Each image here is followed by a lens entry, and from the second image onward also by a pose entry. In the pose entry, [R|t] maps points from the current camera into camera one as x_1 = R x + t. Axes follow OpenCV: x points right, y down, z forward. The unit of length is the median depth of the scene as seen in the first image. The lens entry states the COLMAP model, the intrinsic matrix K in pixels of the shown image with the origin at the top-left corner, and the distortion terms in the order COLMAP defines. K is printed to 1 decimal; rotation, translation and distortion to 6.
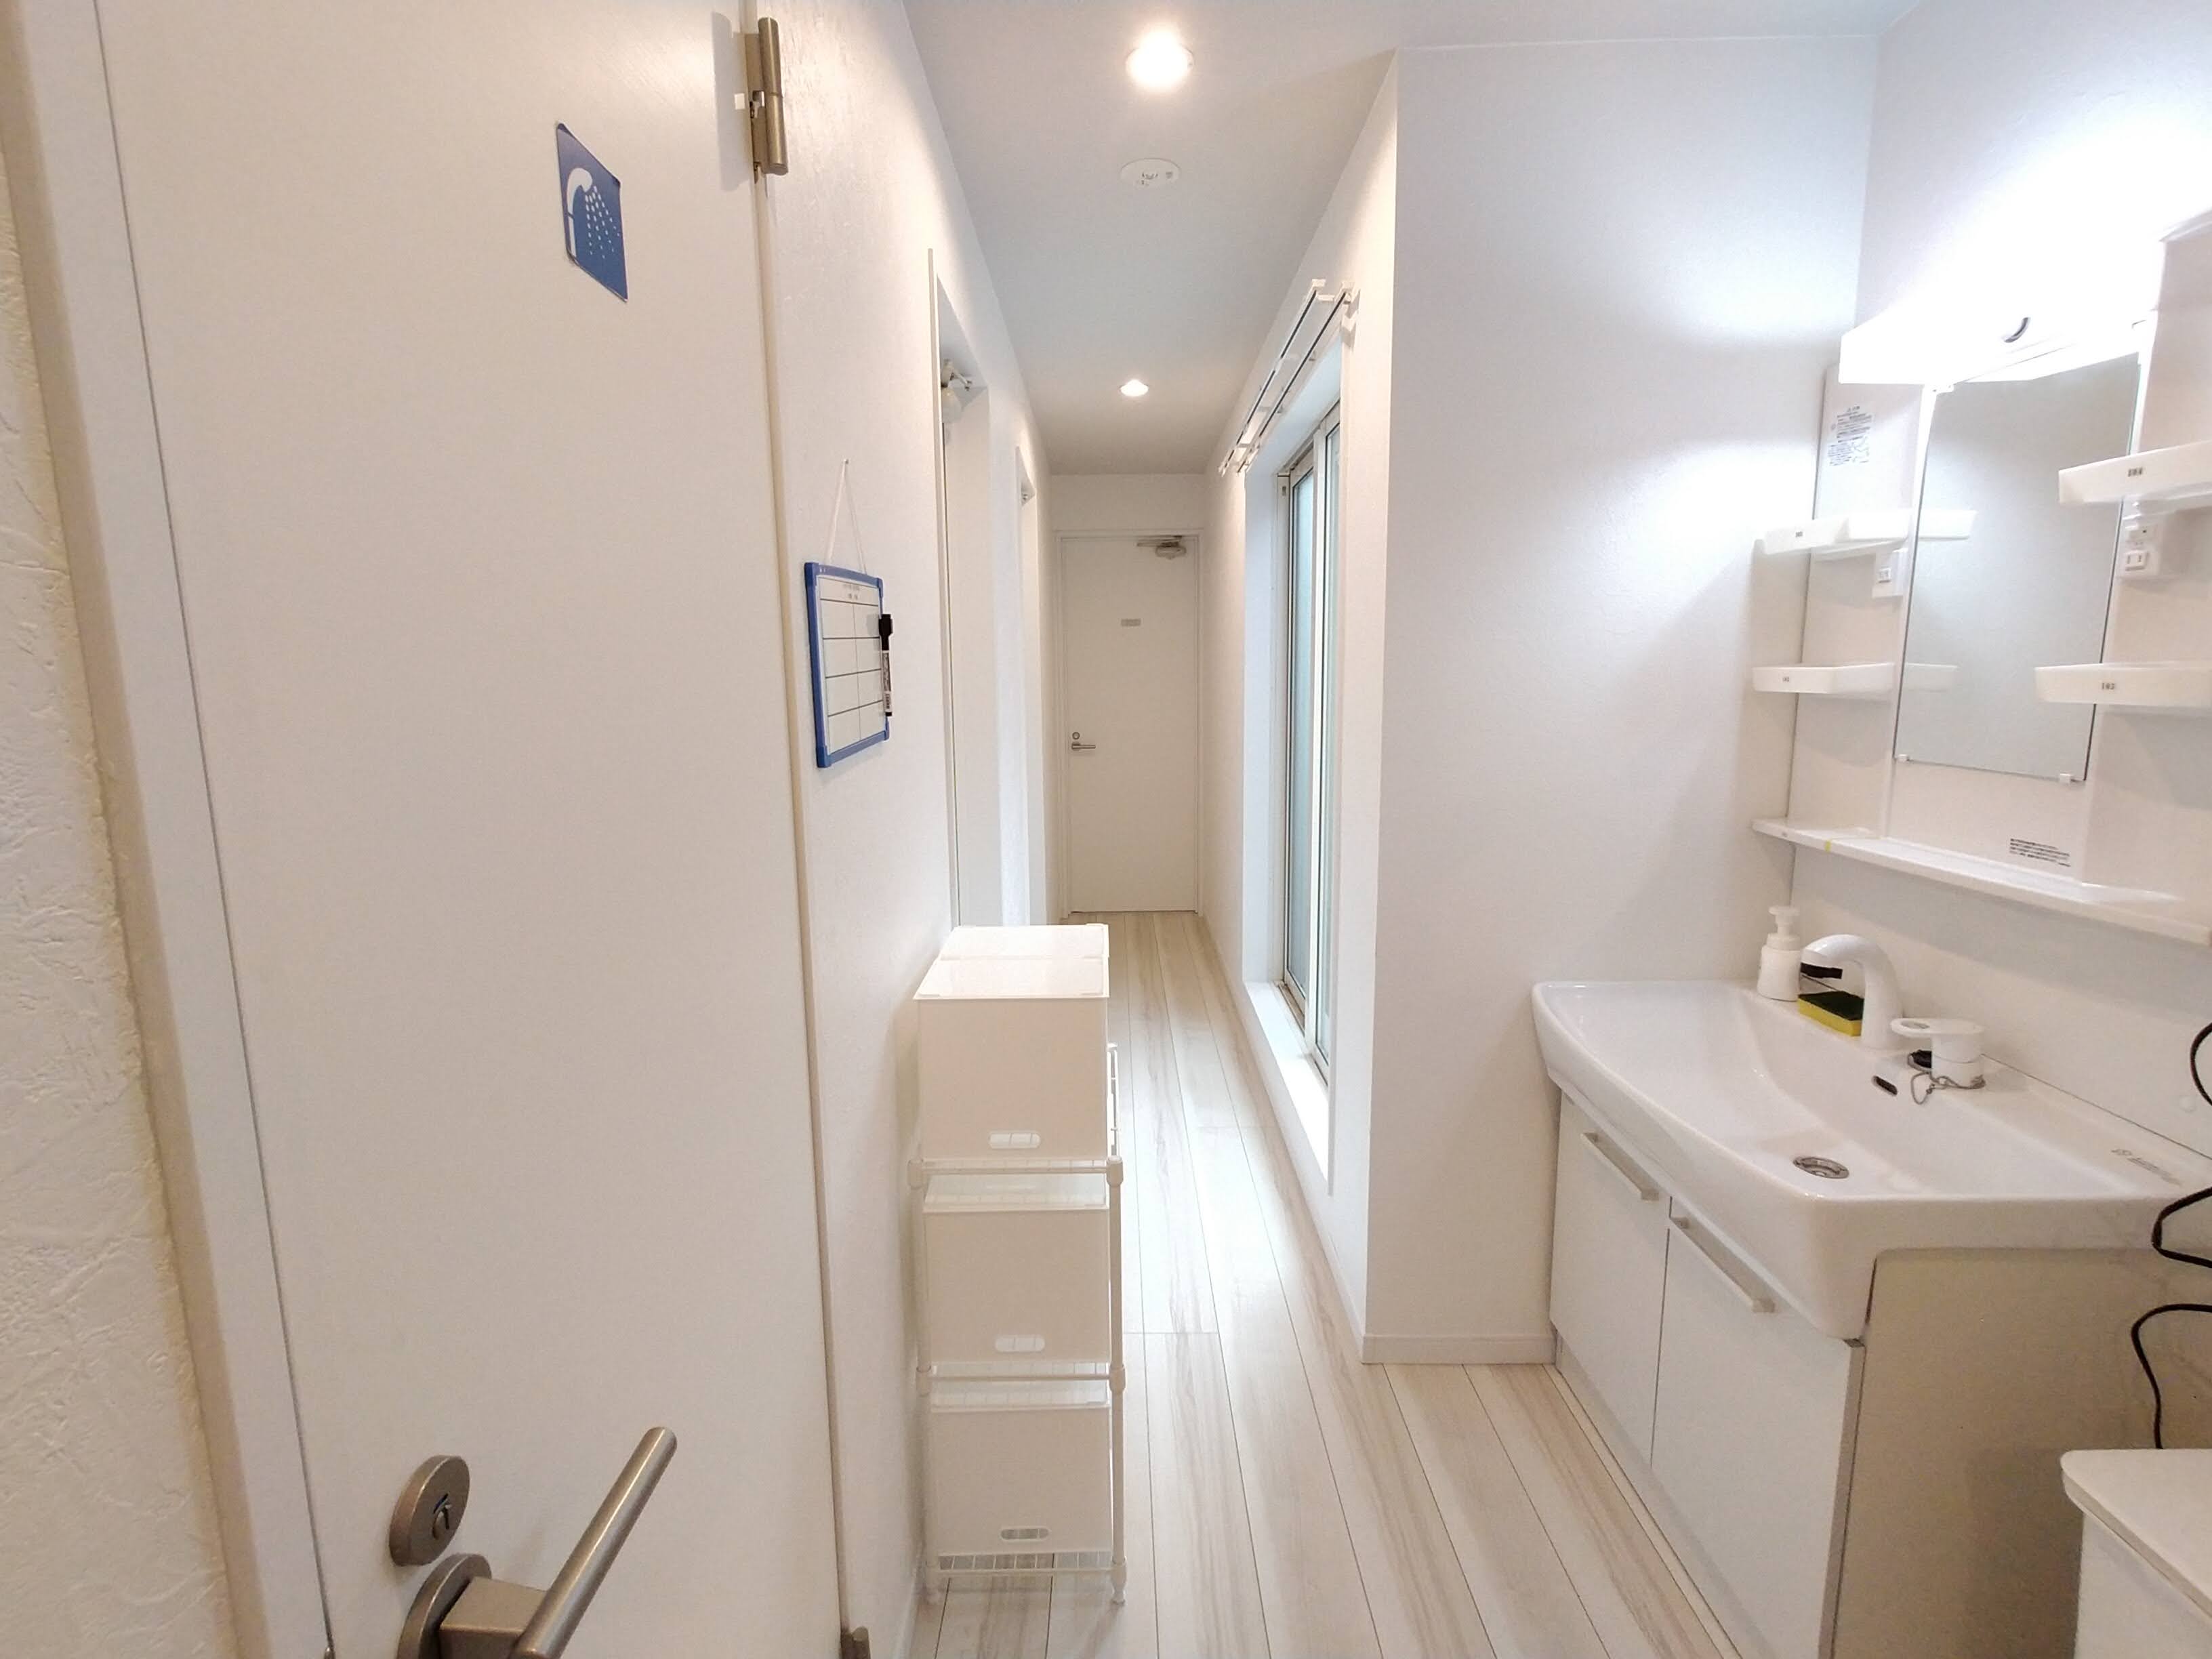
lens RADIAL K [[1003.9, 0, 1100.5], [0, 1003.9, 814.1], [0, 0, 1]] dist [-0.001087, 0.000164]
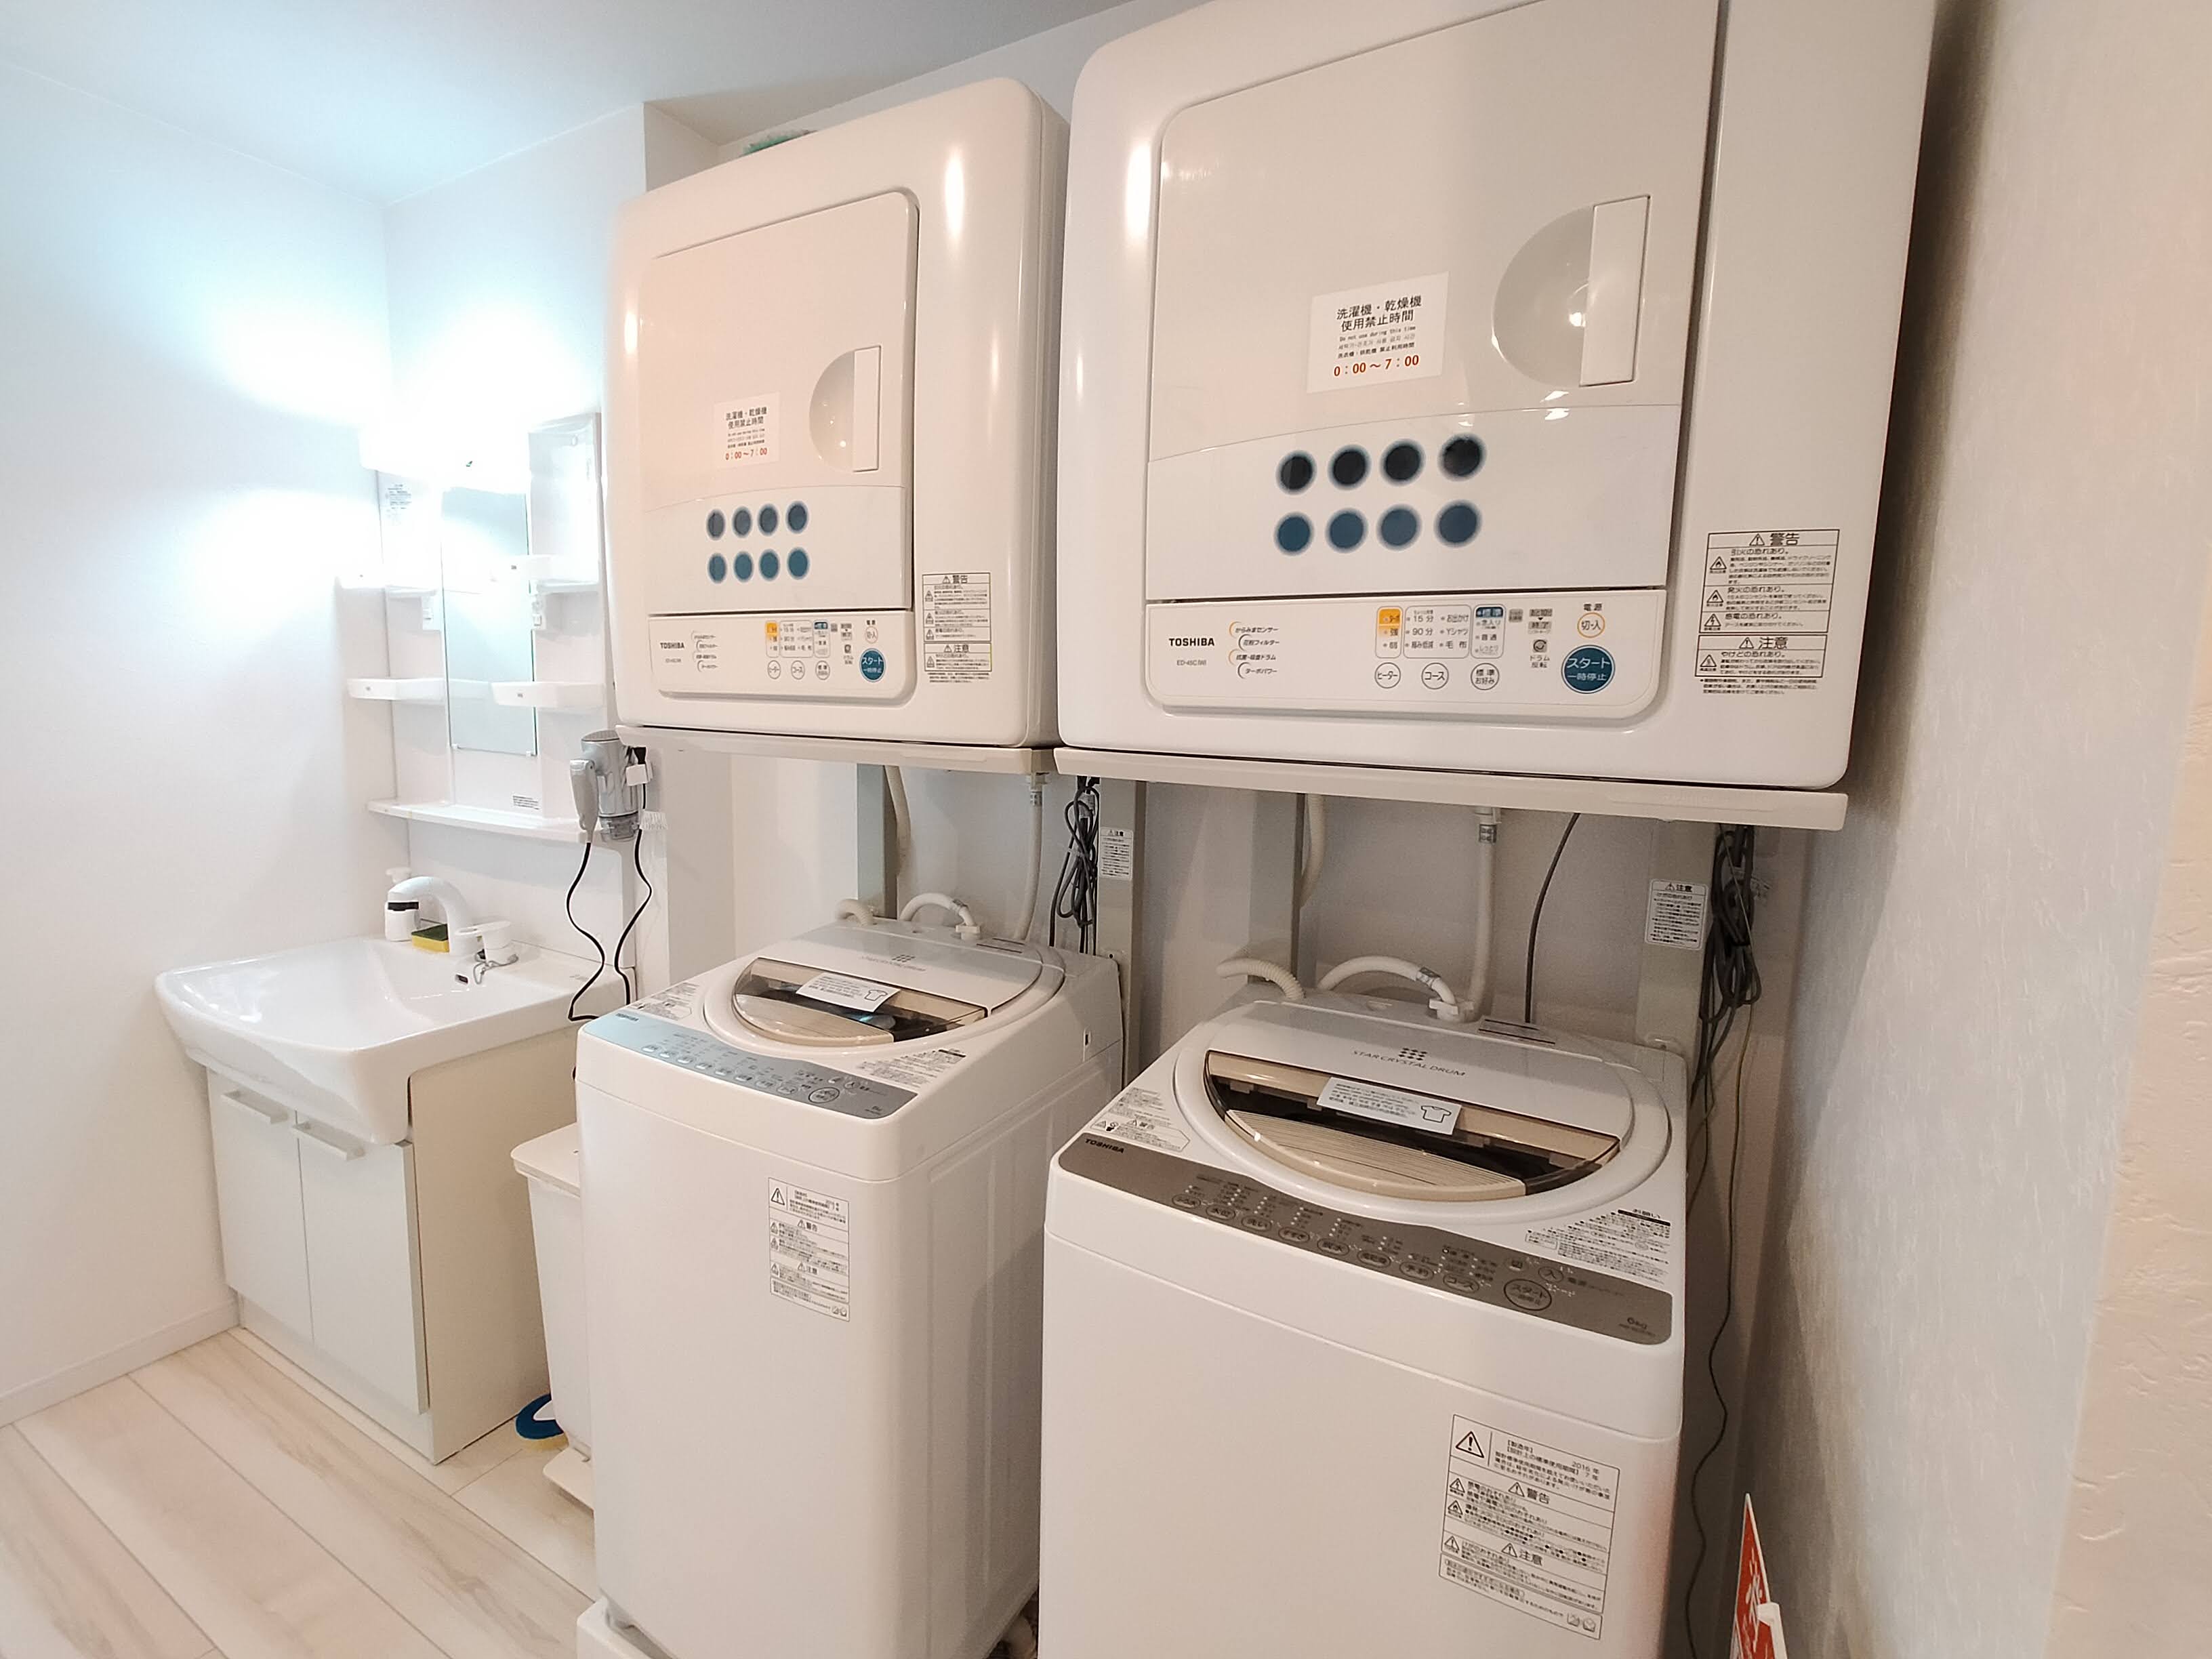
lens RADIAL K [[1003.9, 0, 1100.5], [0, 1003.9, 814.1], [0, 0, 1]] dist [-0.001087, 0.000164]
pose [[0.479447, -0.082811, 0.873655, 0.004150], [0.098969, 0.994289, 0.039933, 0.069681], [-0.871972, 0.067319, 0.484904, -0.448514]]
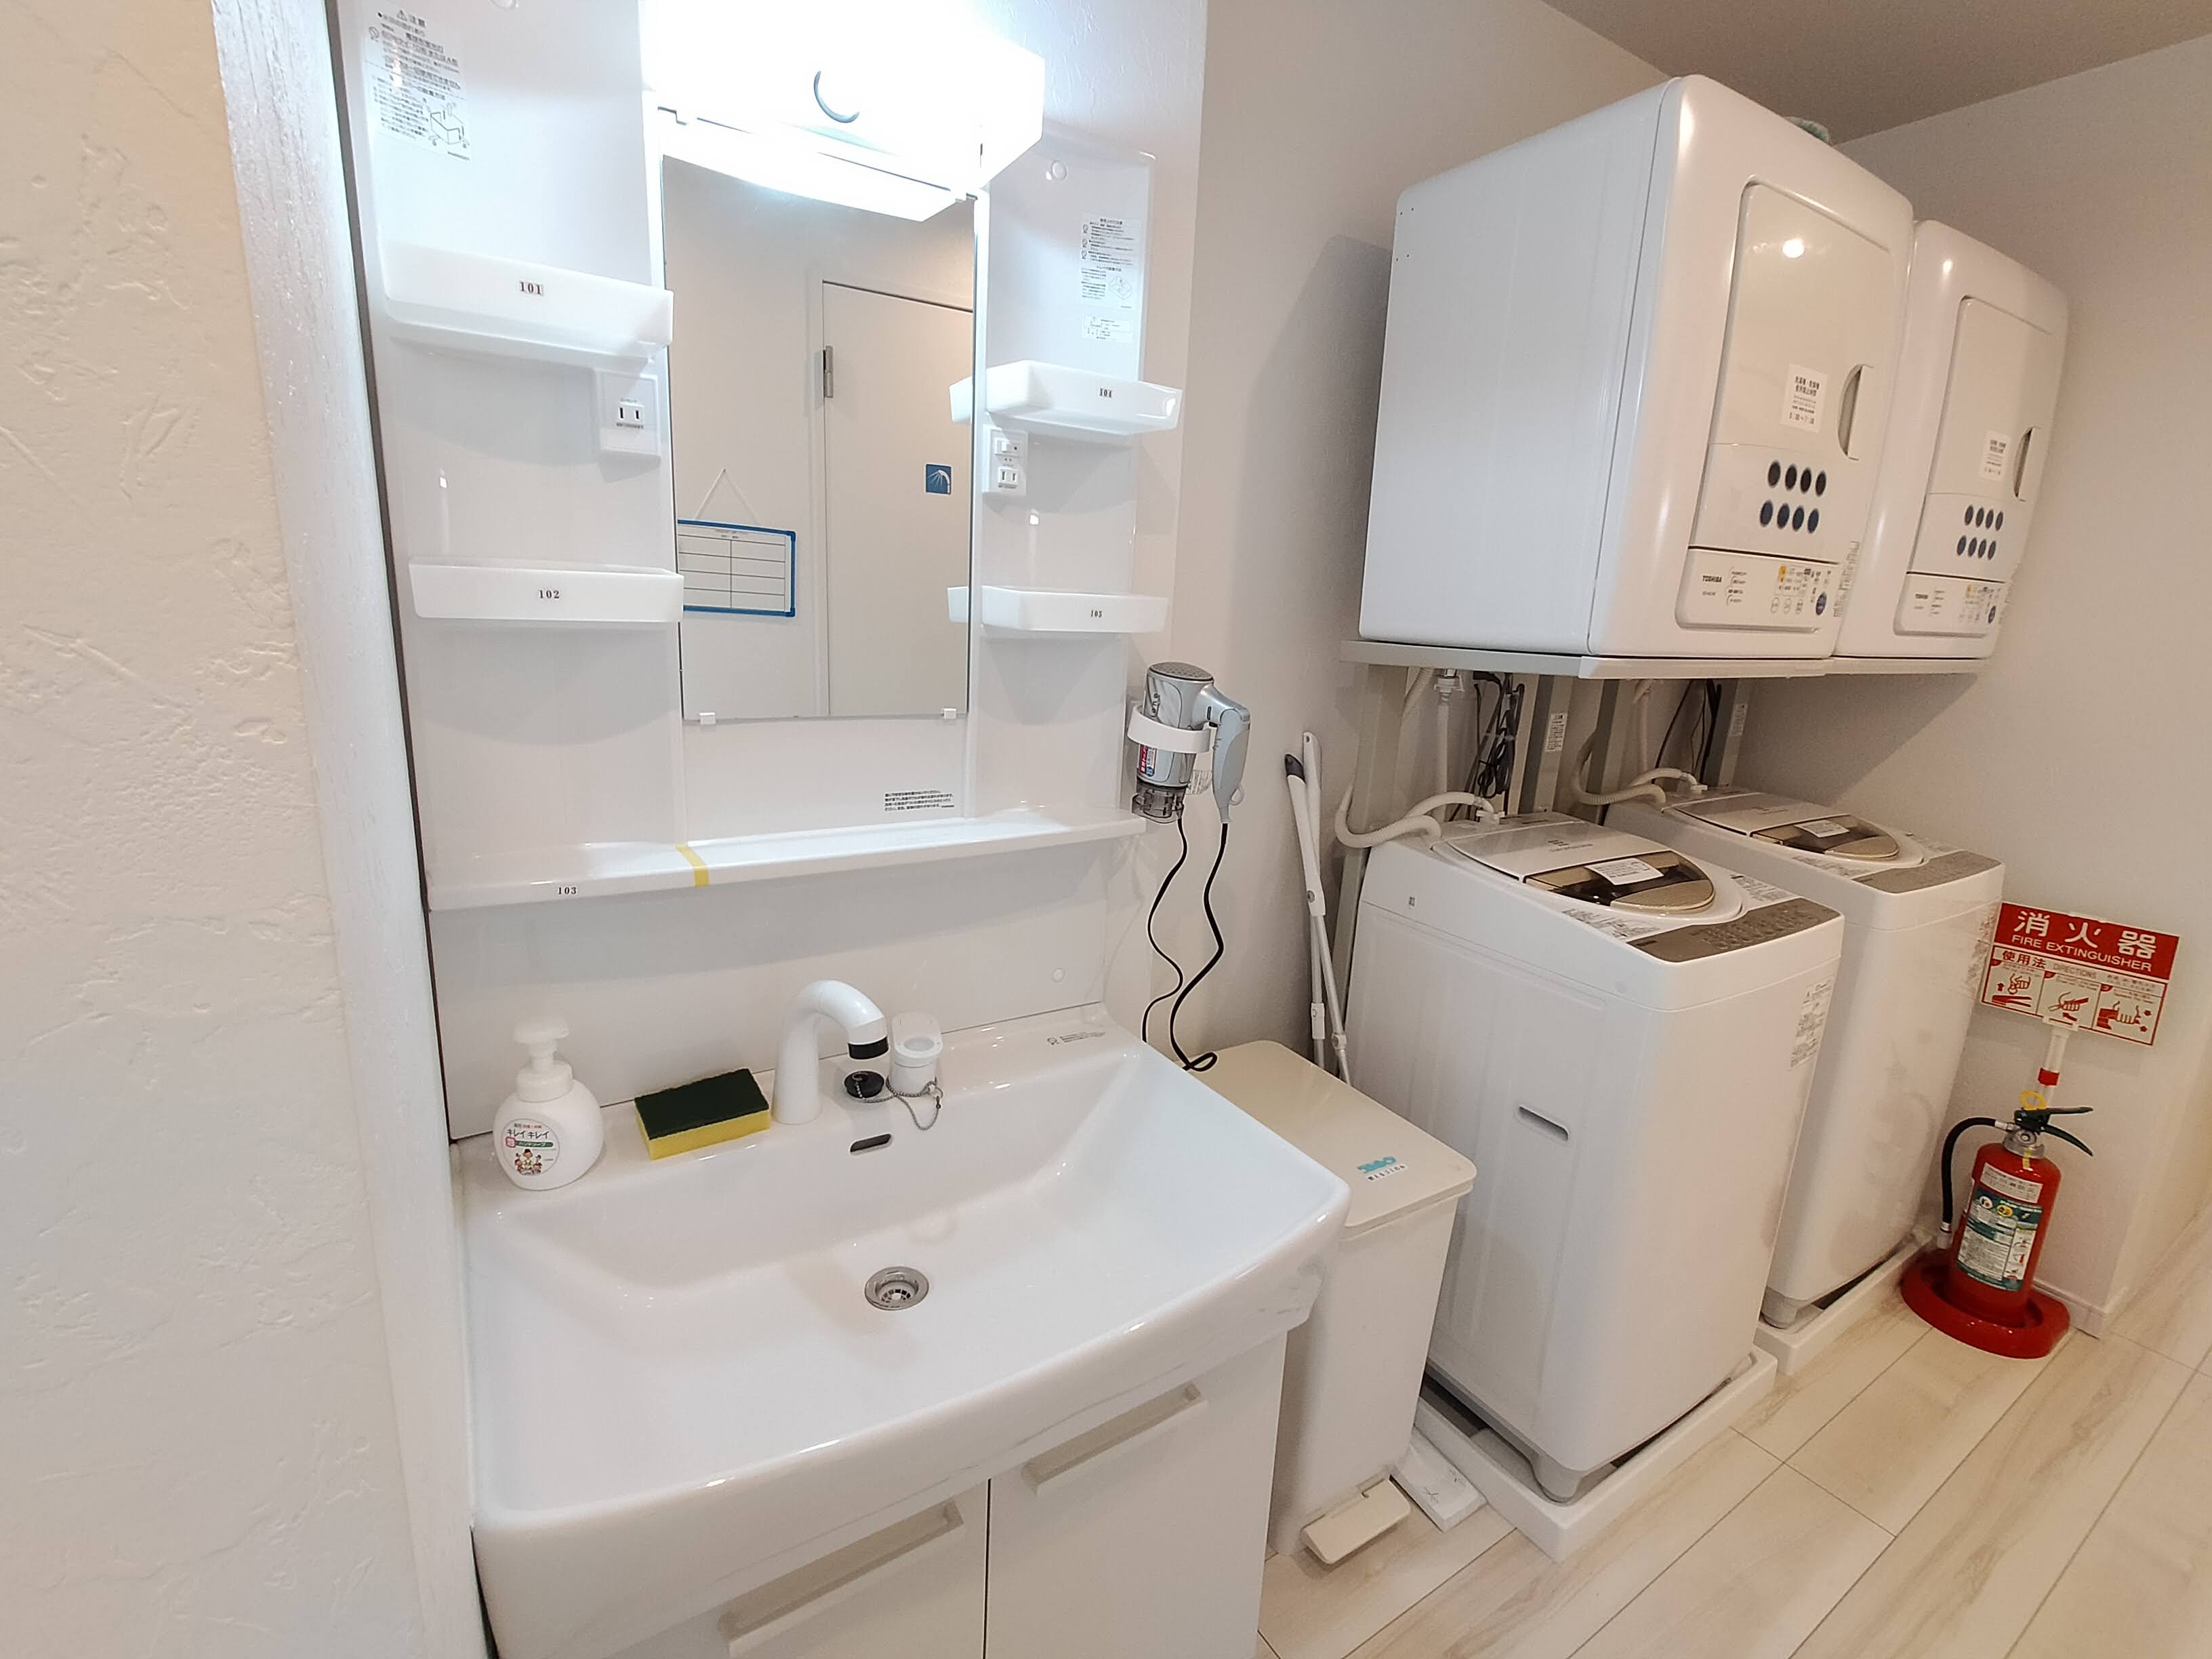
lens RADIAL K [[1024.7, 0, 1106.0], [0, 1024.7, 829.5], [0, 0, 1]] dist [0.004096, 0.000603]
pose [[-0.559820, -0.193461, 0.805714, 0.097370], [0.085353, 0.953727, 0.288306, -0.156692], [-0.824207, 0.230170, -0.517403, 1.140650]]
